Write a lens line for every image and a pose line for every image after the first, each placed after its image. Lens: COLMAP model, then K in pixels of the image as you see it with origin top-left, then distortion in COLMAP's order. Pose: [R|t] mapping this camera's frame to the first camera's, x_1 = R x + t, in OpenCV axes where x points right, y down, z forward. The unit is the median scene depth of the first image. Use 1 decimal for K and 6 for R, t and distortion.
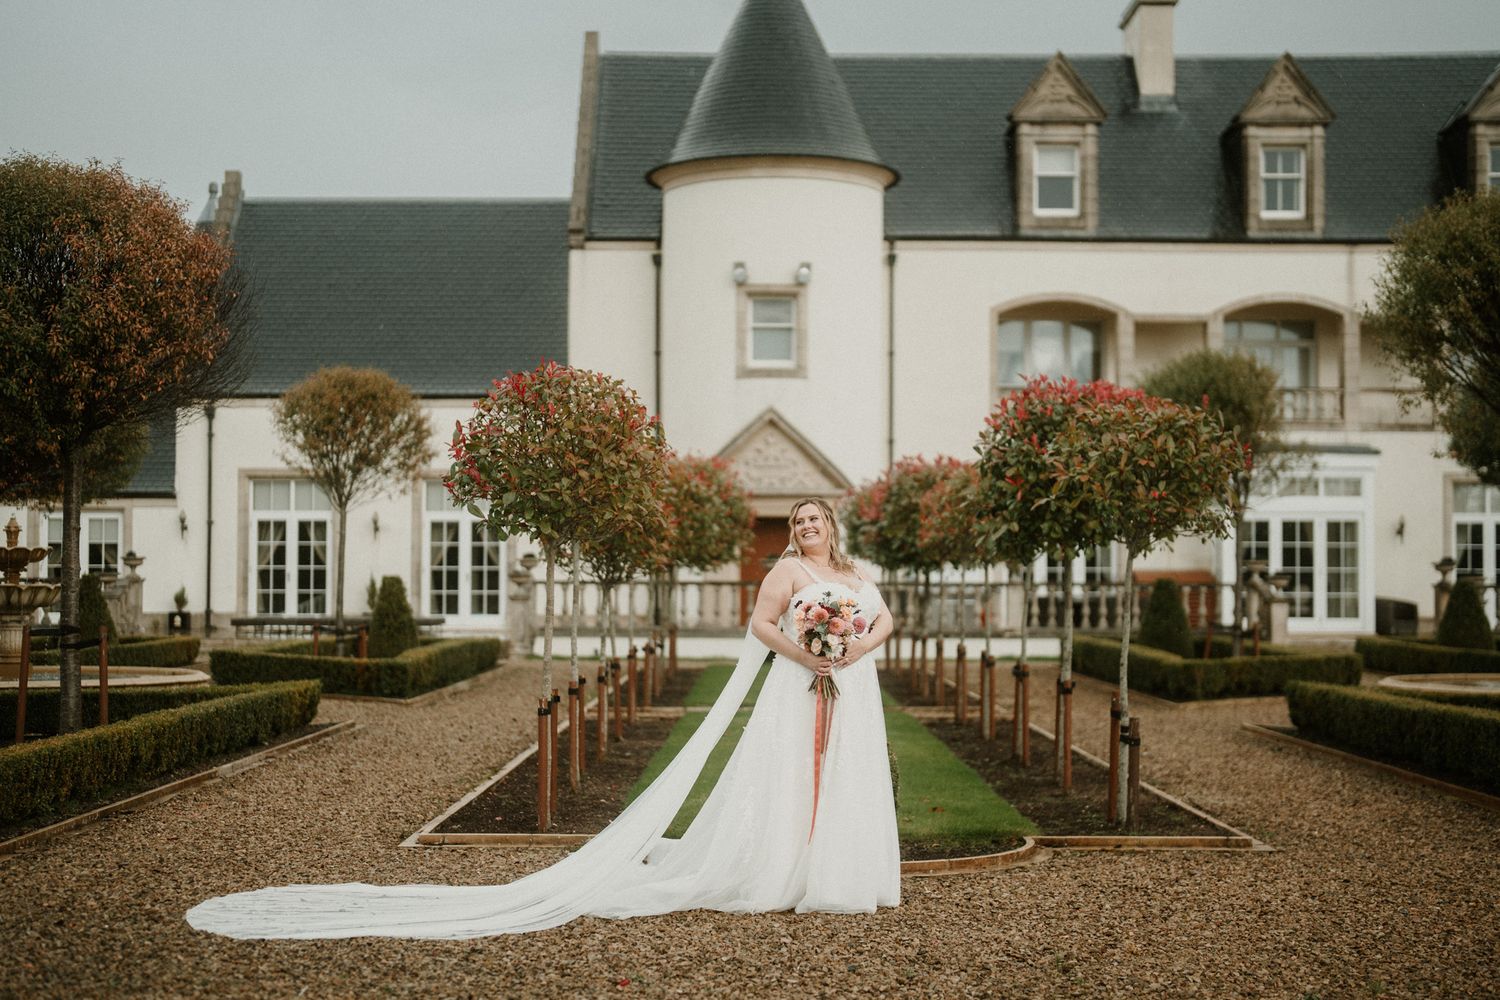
lens RADIAL K [[2212.5, 0, 750.0], [0, 2212.5, 500.0], [0, 0, 1]] dist [-0.138776, 0.858452]
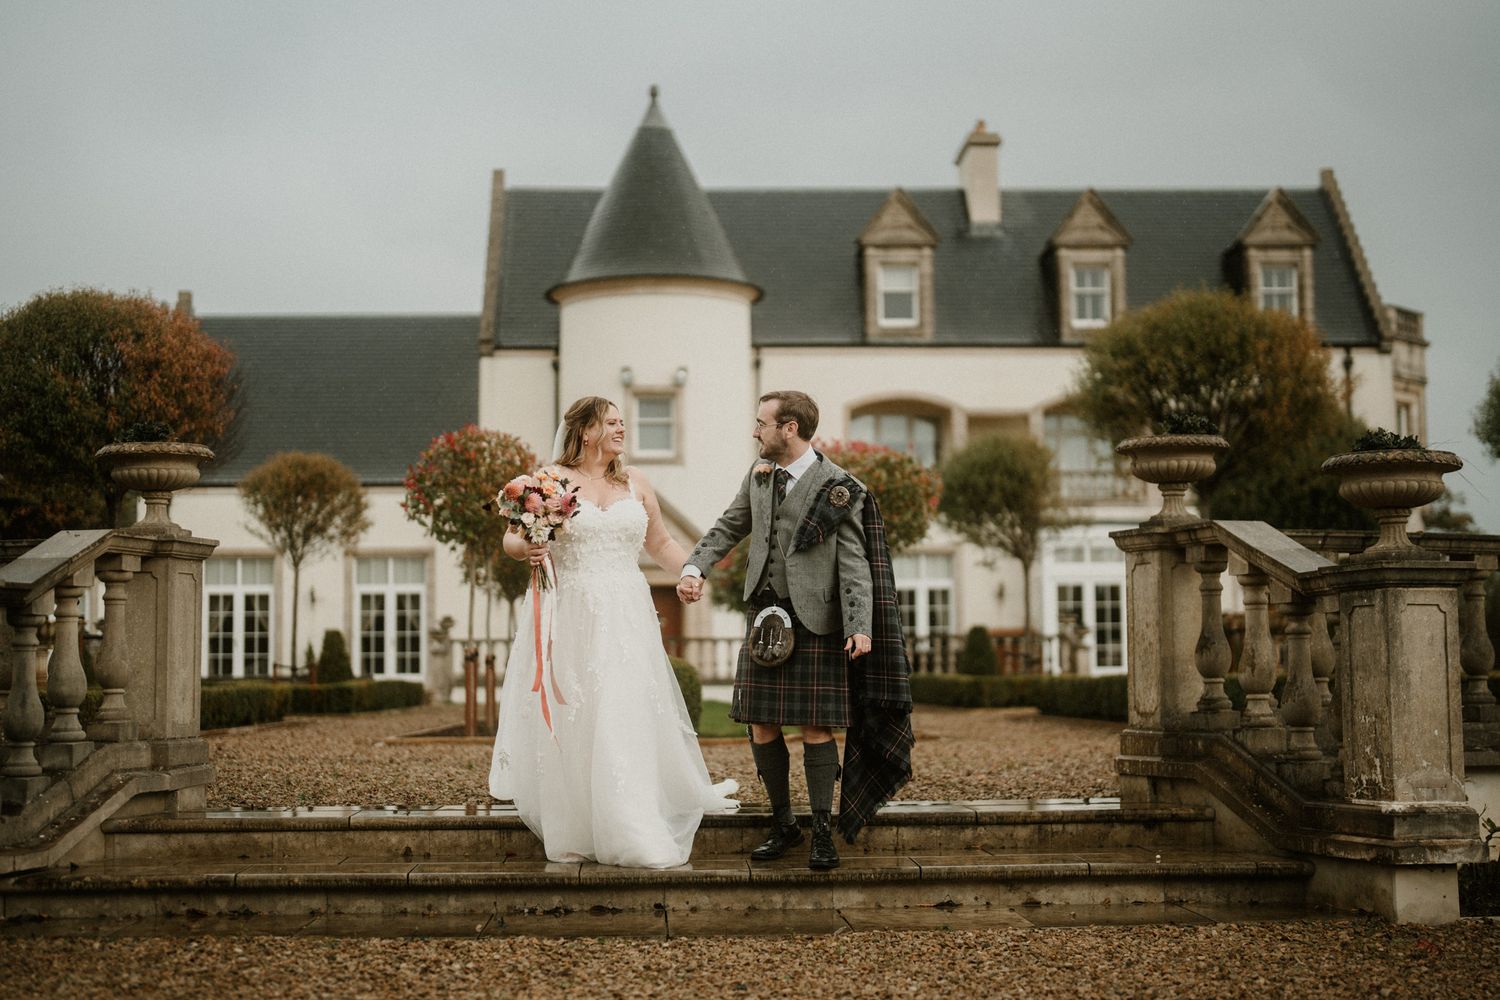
lens RADIAL K [[2102.2, 0, 750.5], [0, 2102.2, 470.1], [0, 0, 1]] dist [-0.163172, 0.753305]
pose [[0.998829, -0.009017, 0.047532, 0.007796], [0.011858, 0.998137, -0.059843, 0.014224], [-0.046904, 0.060336, 0.997076, -0.108519]]
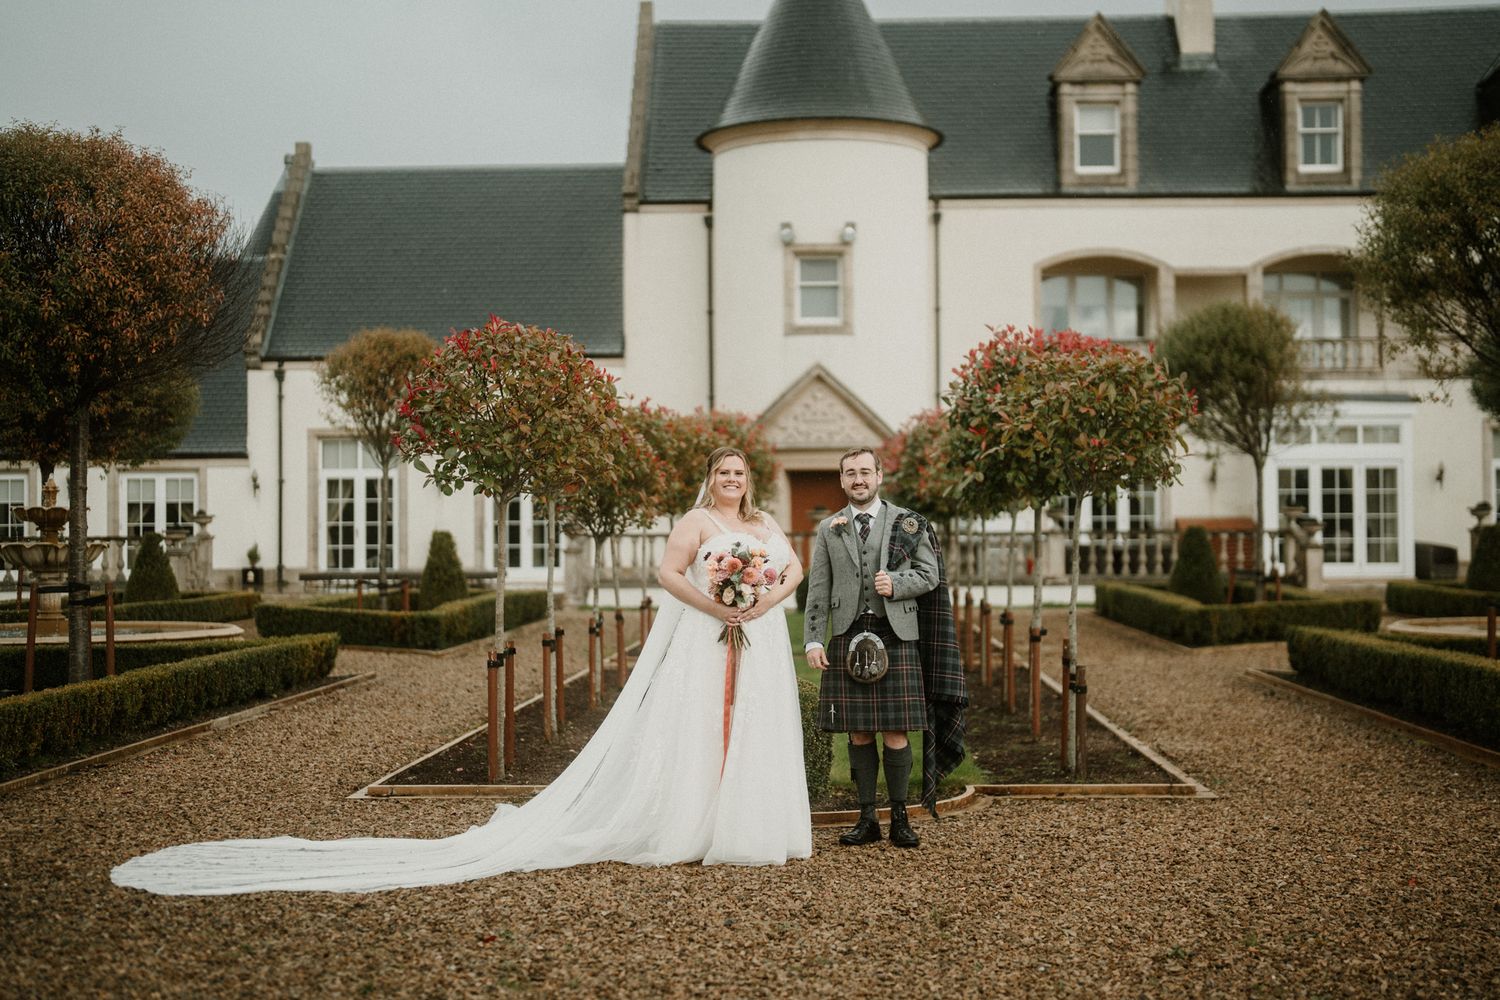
lens RADIAL K [[2131.8, 0, 763.0], [0, 2131.8, 465.1], [0, 0, 1]] dist [-0.128497, 0.801432]
pose [[0.999389, -0.011131, -0.033144, 0.016141], [0.011296, 0.999925, 0.004797, 0.000377], [0.033088, -0.005169, 0.999439, 0.007839]]
